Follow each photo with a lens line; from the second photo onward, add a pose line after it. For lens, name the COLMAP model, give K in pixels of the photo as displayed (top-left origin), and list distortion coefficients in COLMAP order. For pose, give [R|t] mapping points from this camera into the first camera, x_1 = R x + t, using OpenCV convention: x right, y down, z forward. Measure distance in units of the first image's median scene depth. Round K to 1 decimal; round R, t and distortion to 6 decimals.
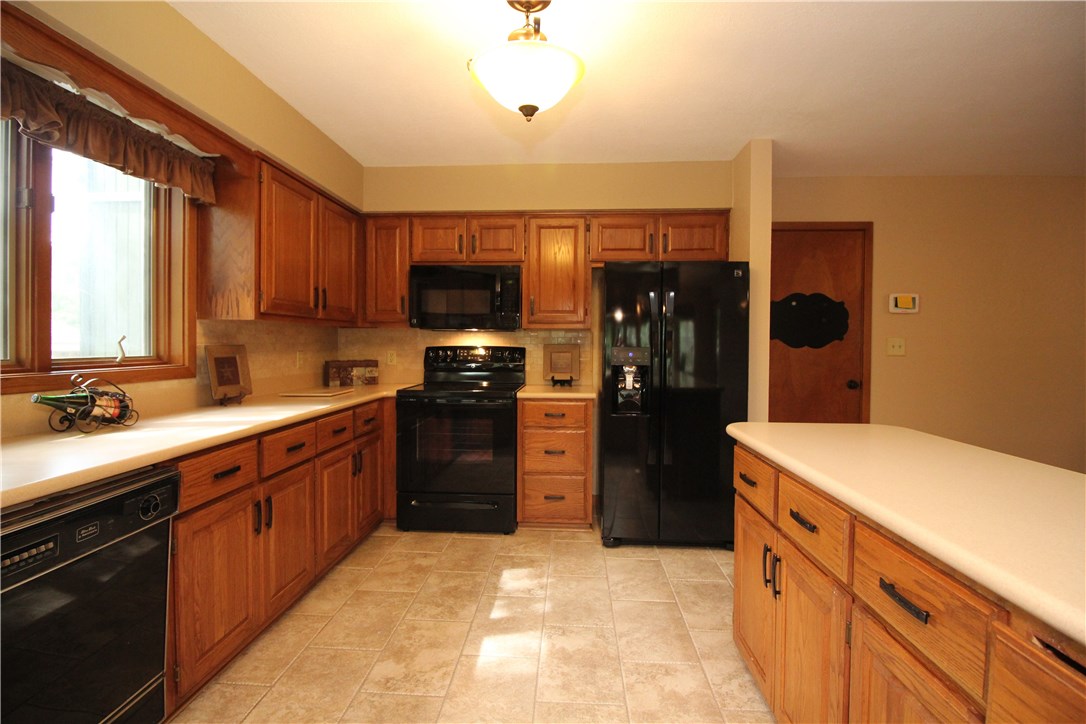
lens RADIAL K [[506.6, 0, 546.8], [0, 506.6, 350.1], [0, 0, 1]] dist [-0.004507, -0.003062]
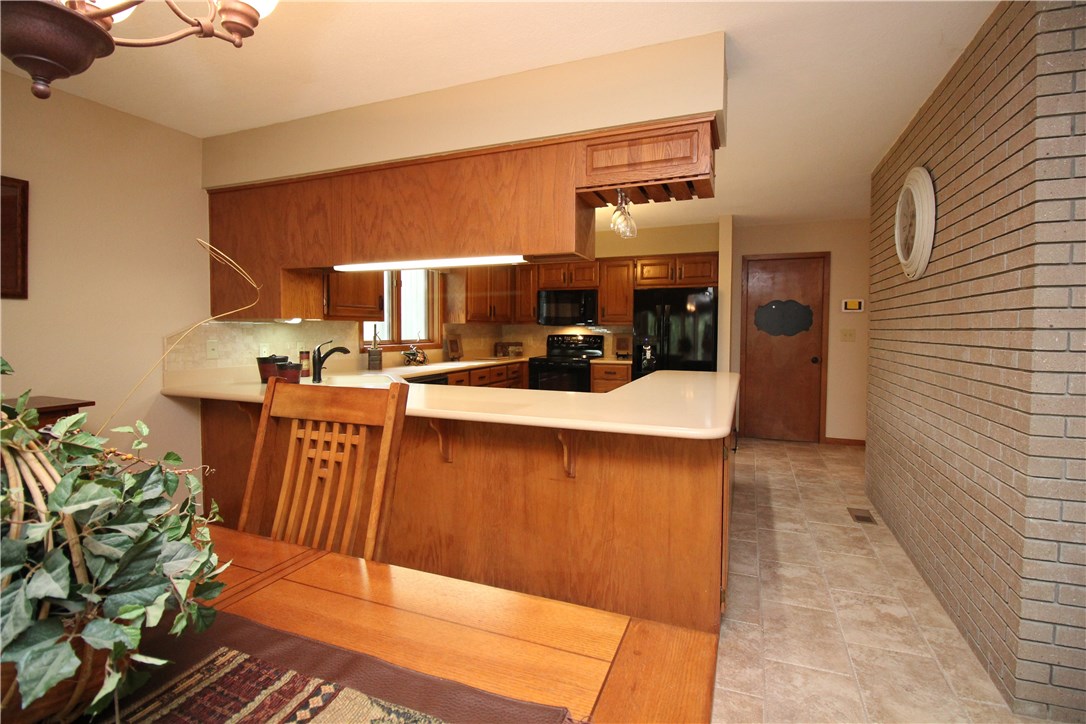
lens RADIAL K [[506.6, 0, 545.1], [0, 506.6, 361.9], [0, 0, 1]] dist [-0.004507, -0.003062]
pose [[0.946155, 0.017916, -0.323219, 0.356169], [-0.001783, 0.998741, 0.050141, -0.001316], [0.323710, -0.046865, 0.944995, -0.742042]]
